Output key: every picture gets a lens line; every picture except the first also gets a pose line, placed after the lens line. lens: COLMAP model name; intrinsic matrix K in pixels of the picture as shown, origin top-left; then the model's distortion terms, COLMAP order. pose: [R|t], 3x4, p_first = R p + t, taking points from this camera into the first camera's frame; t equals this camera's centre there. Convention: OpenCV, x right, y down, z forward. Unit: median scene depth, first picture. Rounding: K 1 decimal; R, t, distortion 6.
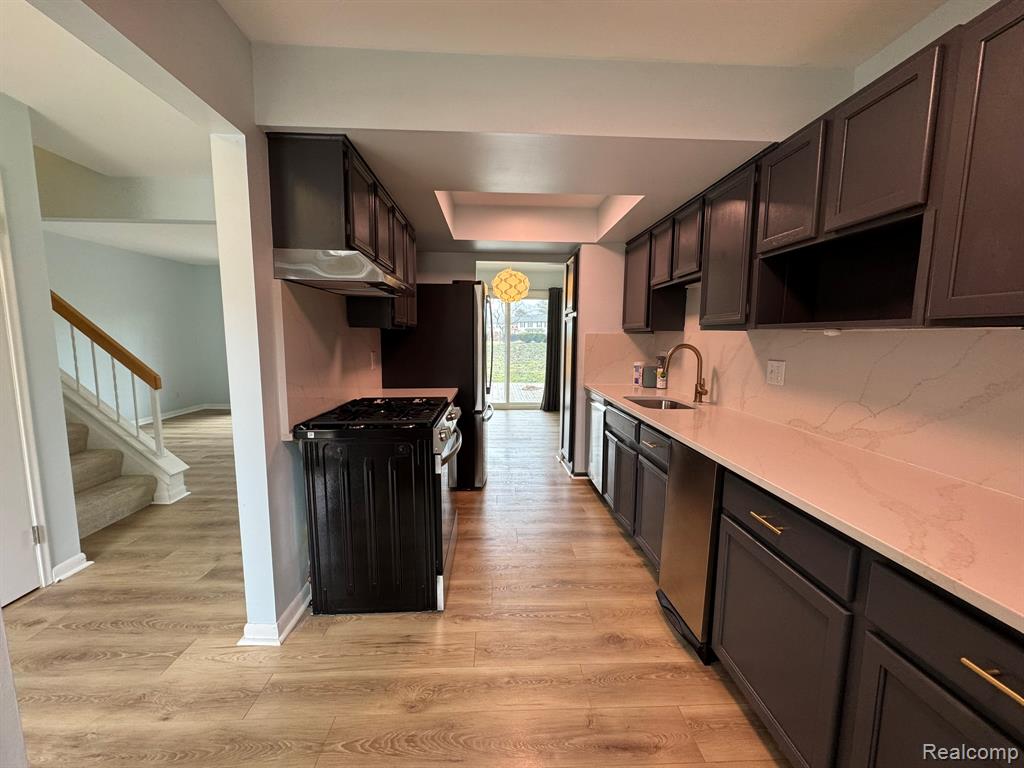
lens RADIAL K [[407.2, 0, 513.9], [0, 407.2, 384.5], [0, 0, 1]] dist [-0.003436, 0.000022]
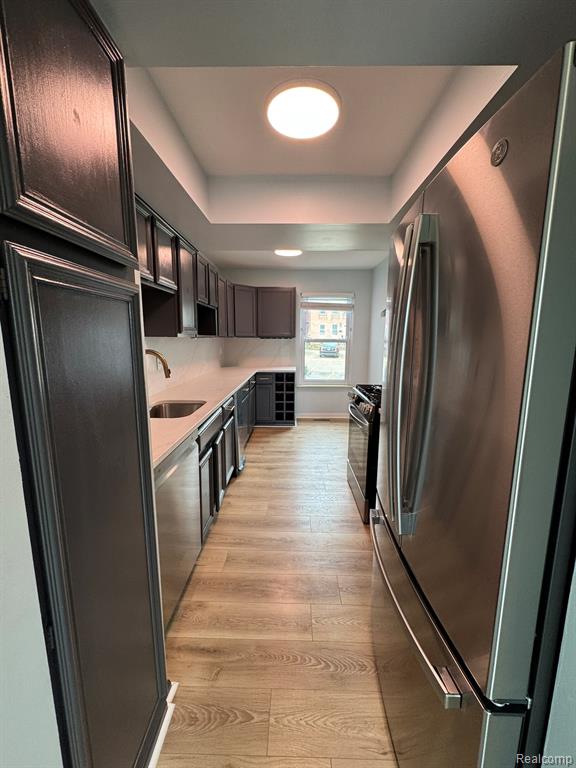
lens RADIAL K [[305.4, 0, 285.7], [0, 305.4, 384.7], [0, 0, 1]] dist [-0.003436, 0.000022]
pose [[-0.996562, -0.029747, 0.077331, 0.030988], [-0.007663, 0.962417, 0.271467, -0.308412], [-0.082500, 0.269941, -0.959336, 2.386654]]
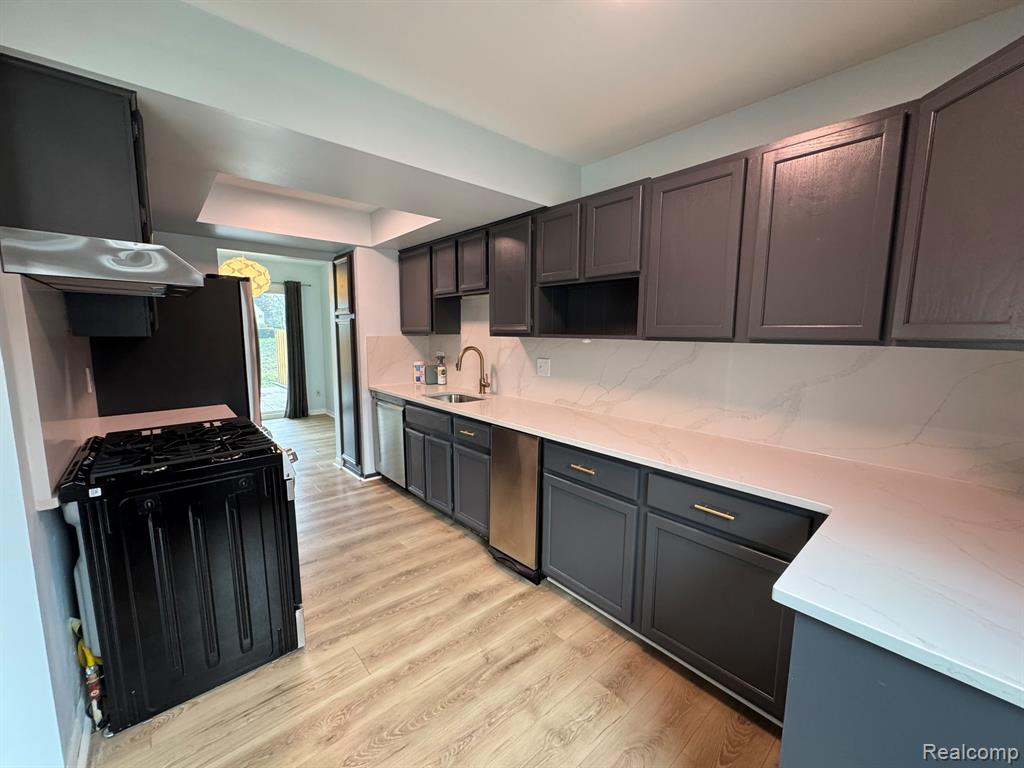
lens RADIAL K [[407.2, 0, 514.9], [0, 407.2, 384.3], [0, 0, 1]] dist [-0.003436, 0.000022]
pose [[0.779638, -0.084688, 0.620477, -0.324852], [0.074938, 0.996311, 0.041824, -0.038905], [-0.621730, 0.013890, 0.783108, -0.029193]]
